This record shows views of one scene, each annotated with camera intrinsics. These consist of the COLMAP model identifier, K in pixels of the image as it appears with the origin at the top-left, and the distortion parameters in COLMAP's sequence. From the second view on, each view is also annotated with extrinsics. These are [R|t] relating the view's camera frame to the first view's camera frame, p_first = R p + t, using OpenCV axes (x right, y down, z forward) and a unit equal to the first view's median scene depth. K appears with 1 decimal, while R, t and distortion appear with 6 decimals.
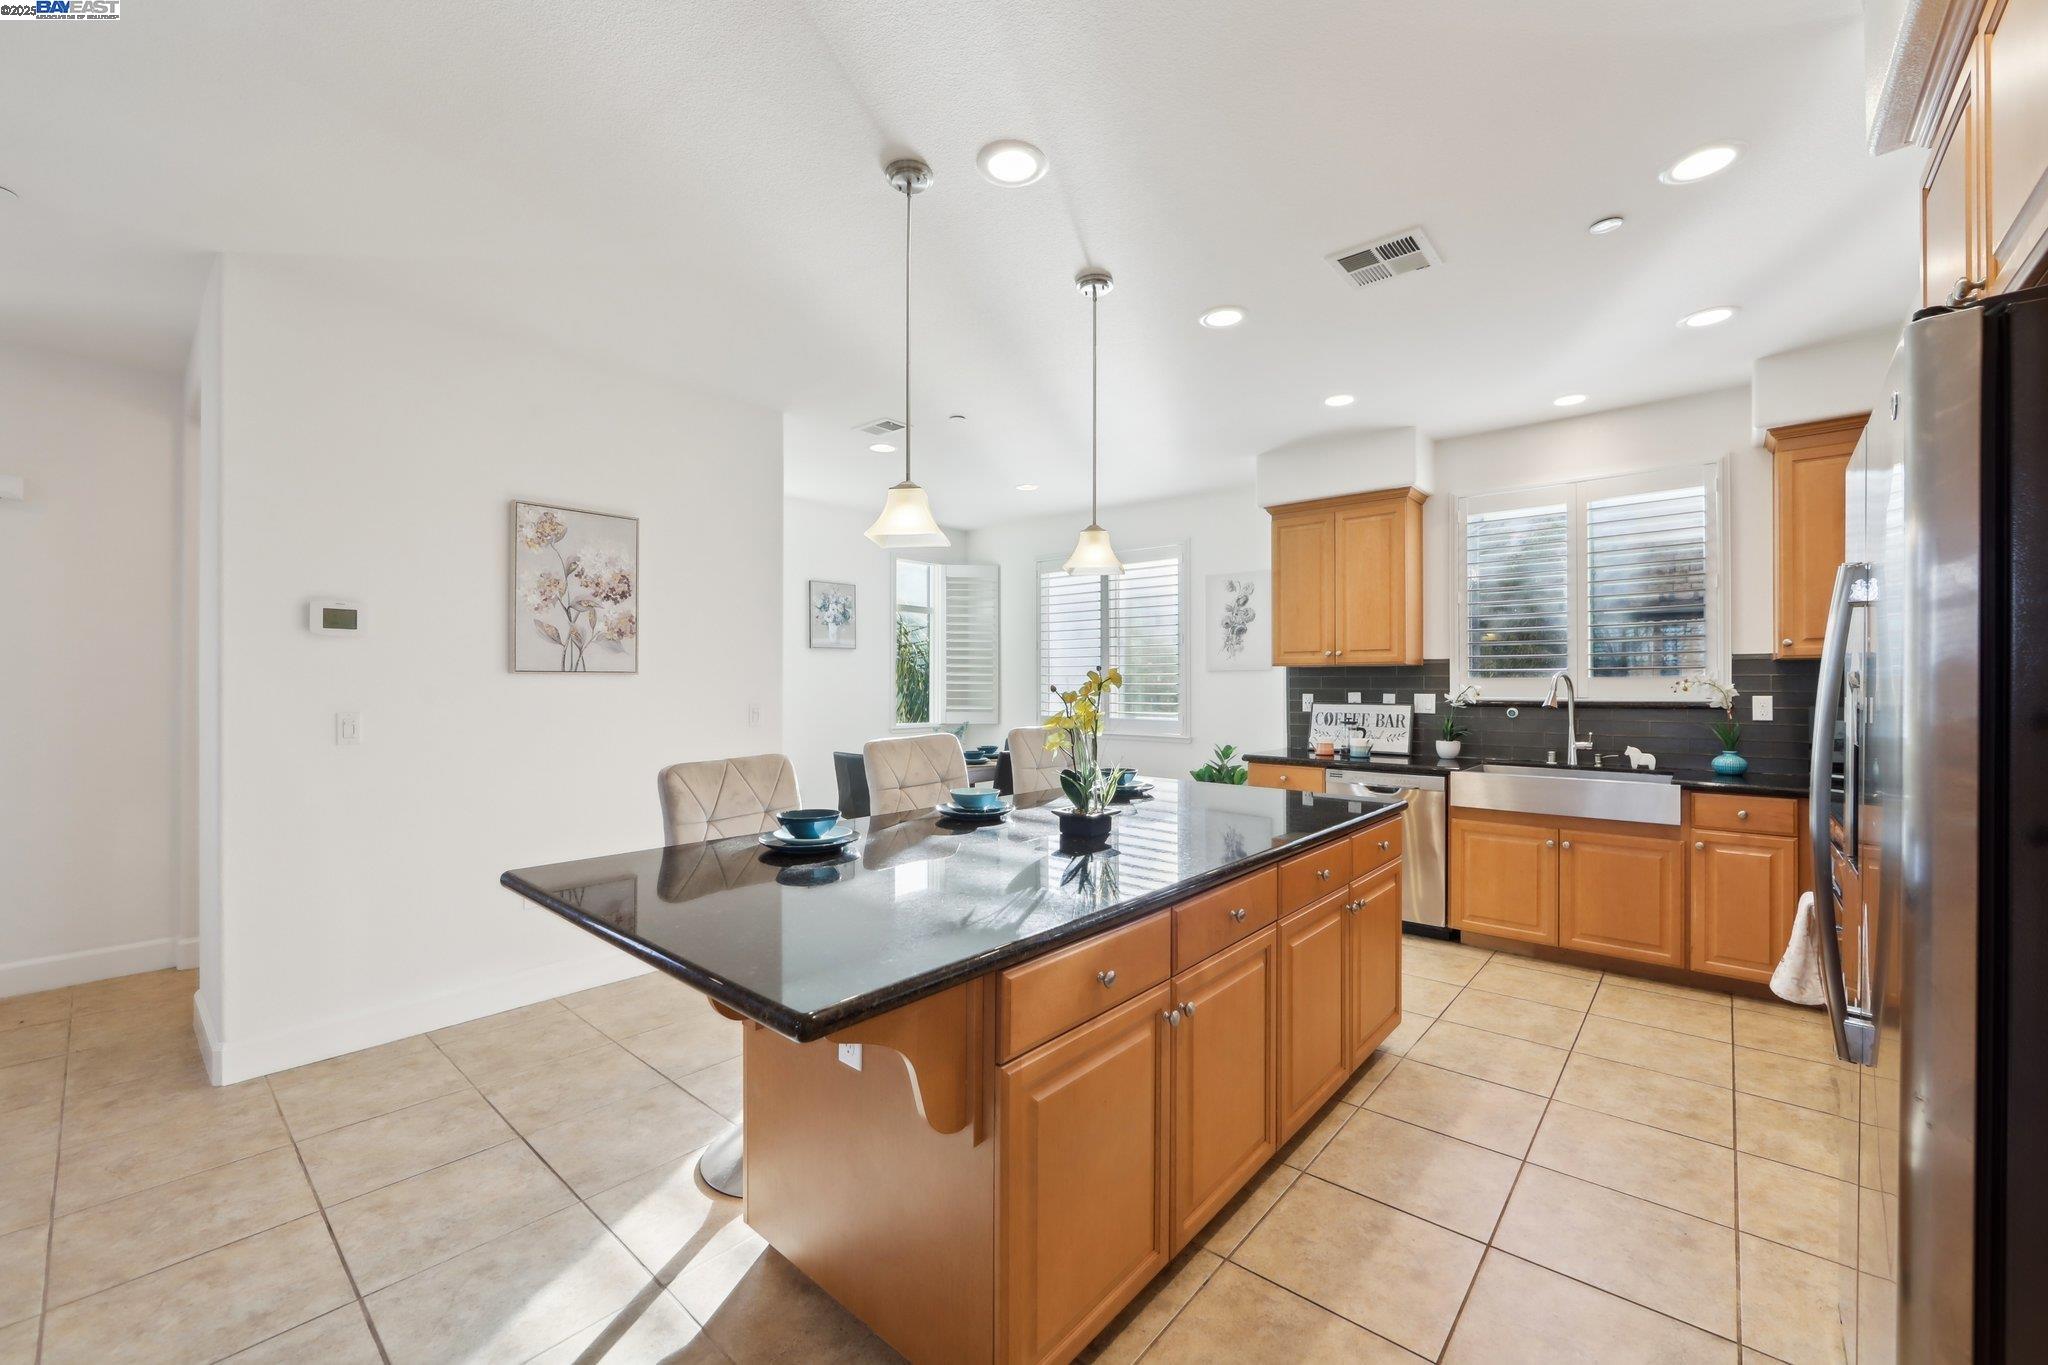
lens RADIAL K [[820.0, 0, 1023.1], [0, 820.0, 684.6], [0, 0, 1]] dist [-0.009252, 0.001334]
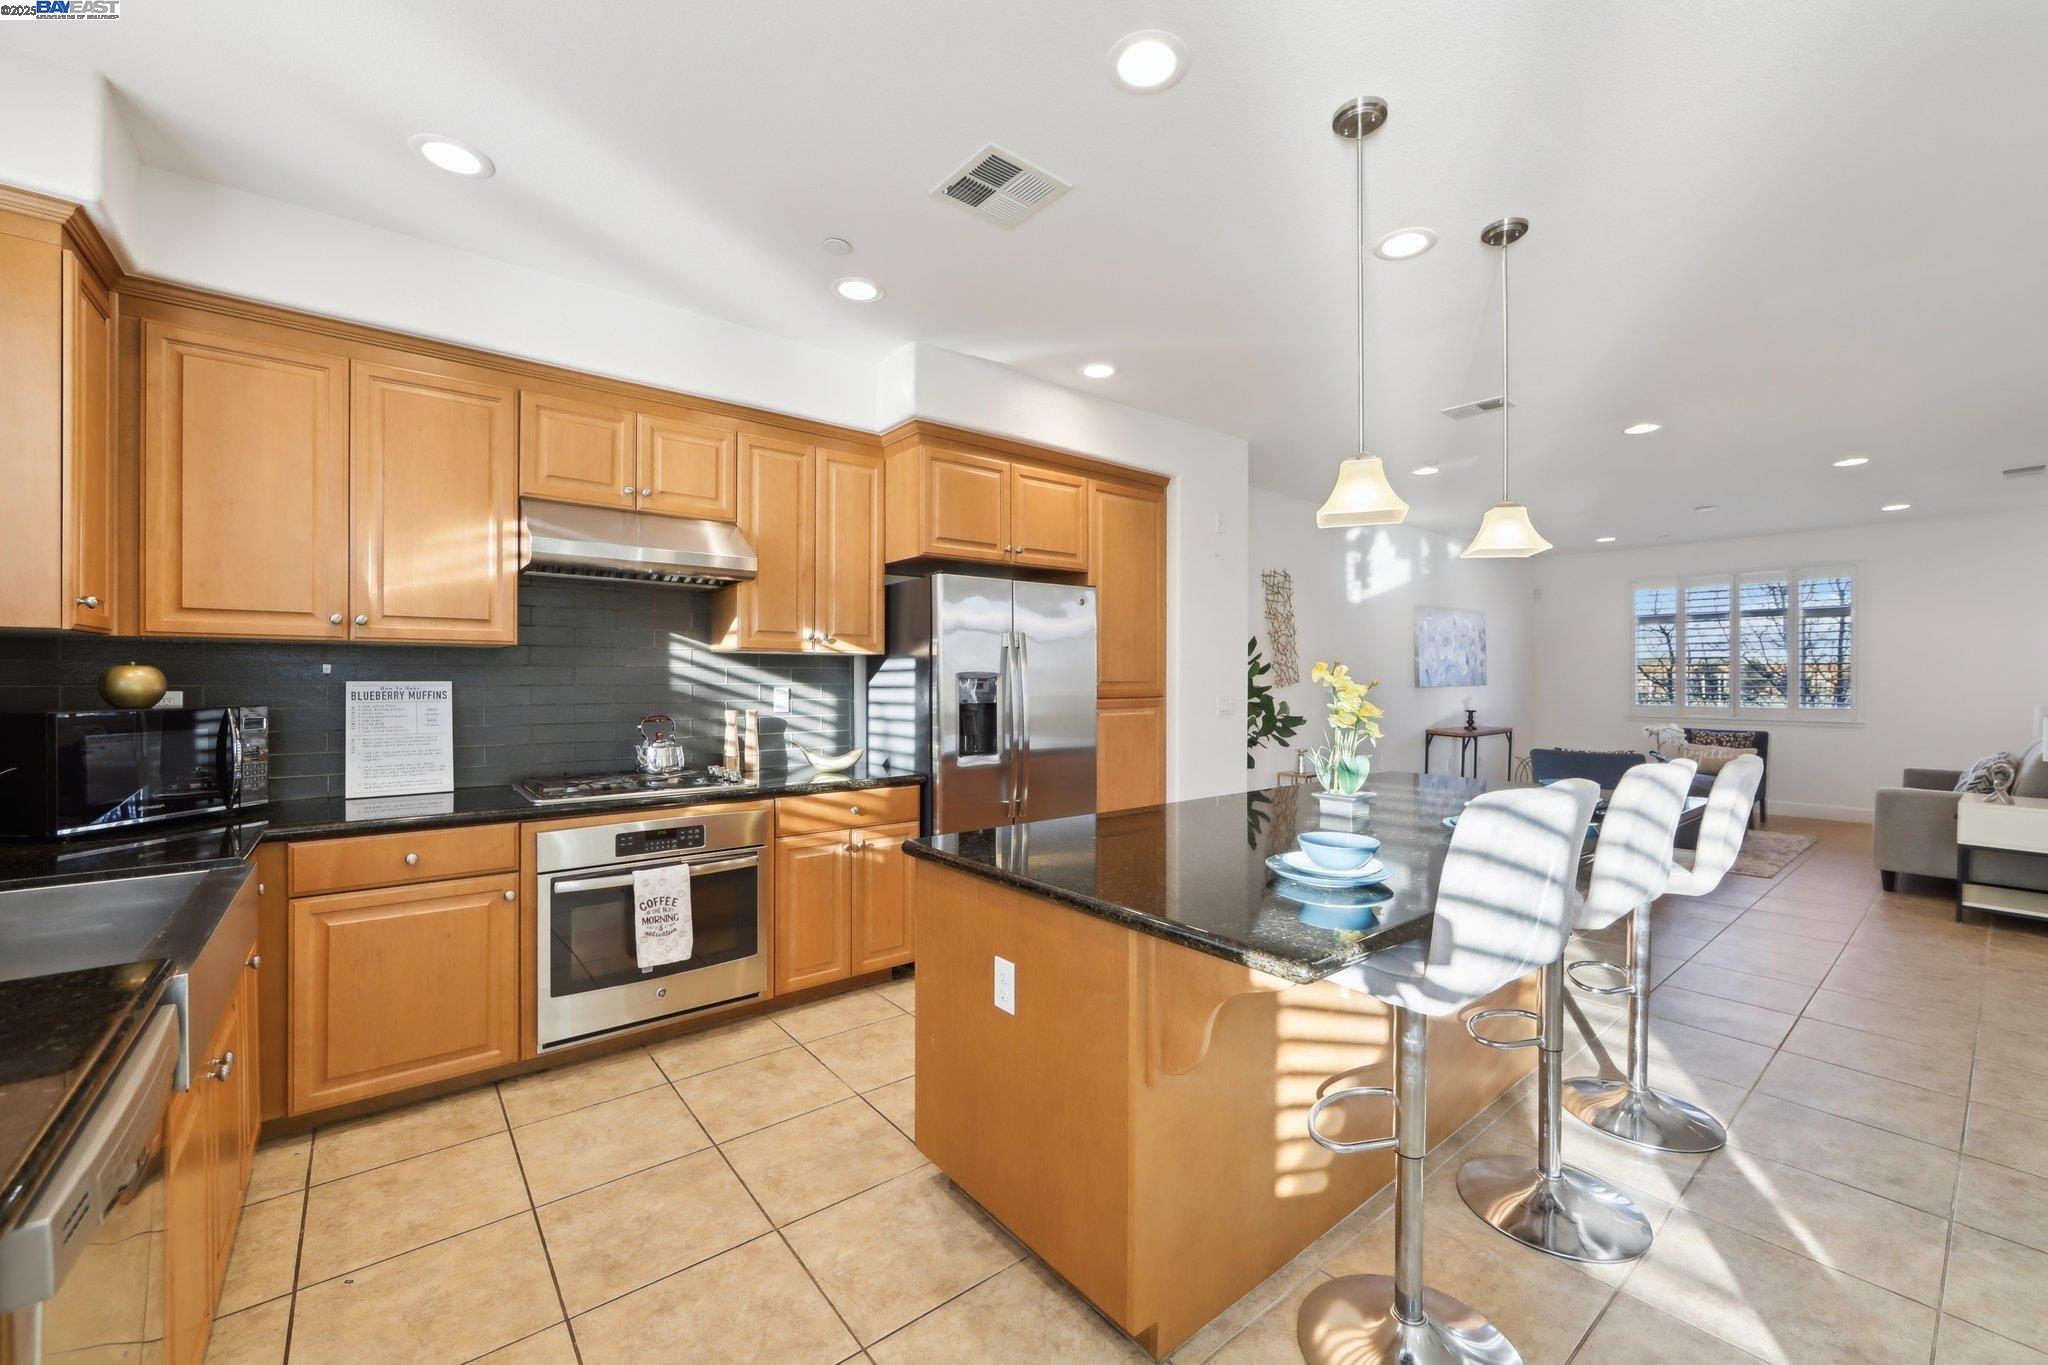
lens RADIAL K [[820.0, 0, 1029.9], [0, 820.0, 683.0], [0, 0, 1]] dist [-0.009252, 0.001334]
pose [[-0.985730, -0.002768, 0.168314, 0.171724], [-0.001538, 0.999971, 0.007436, -0.000353], [-0.168330, 0.007071, -0.985705, 1.208446]]
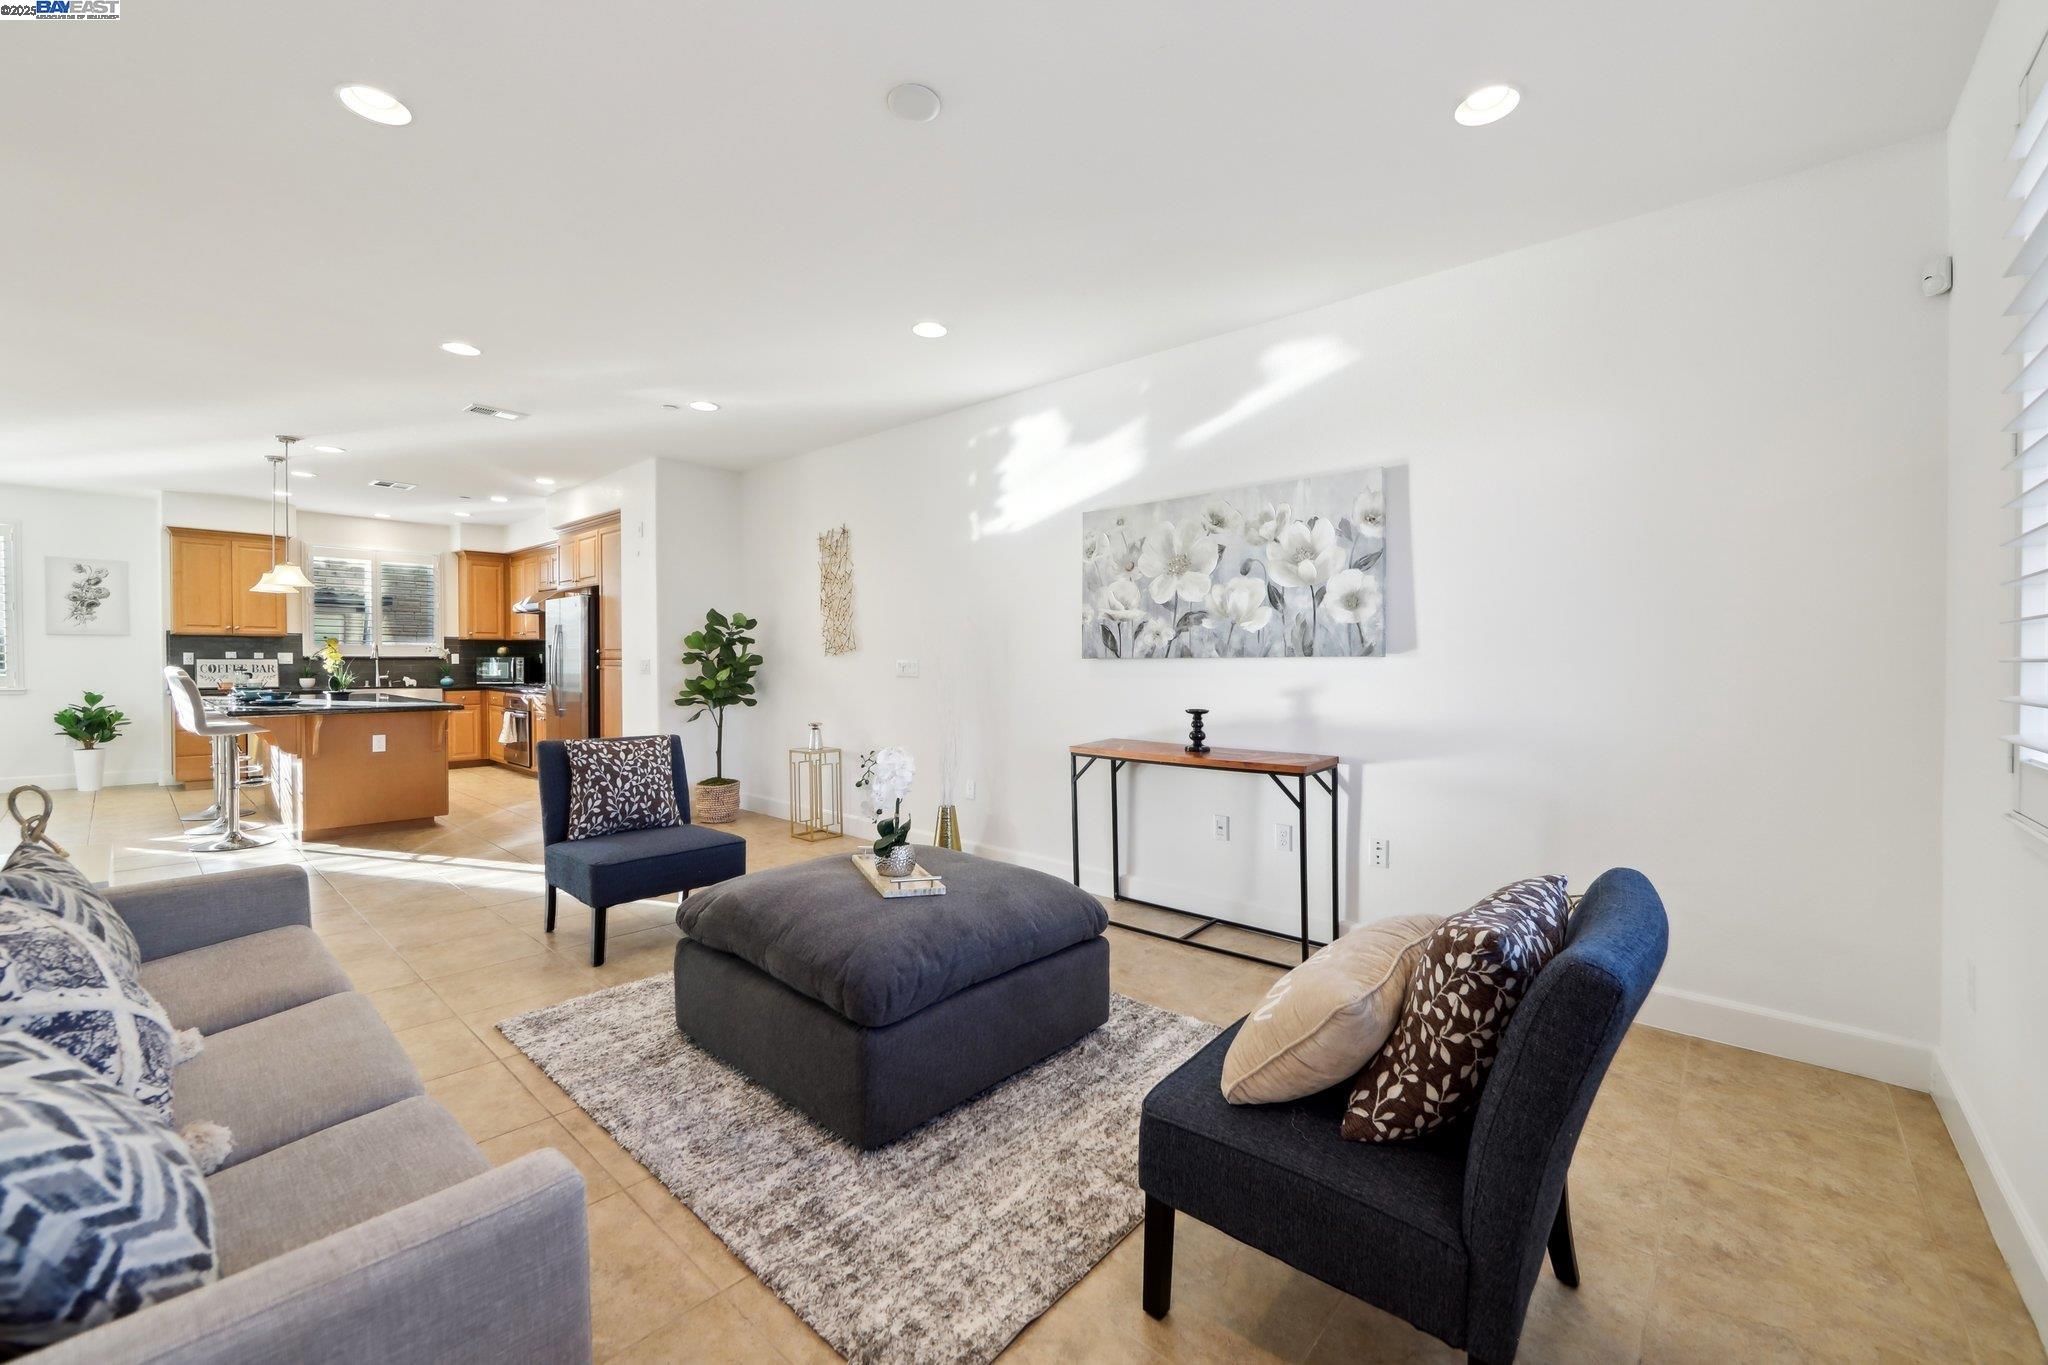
lens RADIAL K [[820.0, 0, 1029.2], [0, 820.0, 679.8], [0, 0, 1]] dist [-0.009252, 0.001334]
pose [[0.006919, -0.023208, 0.999707, -1.418349], [-0.003482, 0.999724, 0.023233, 0.026431], [-0.999970, -0.003642, 0.006836, -0.693042]]
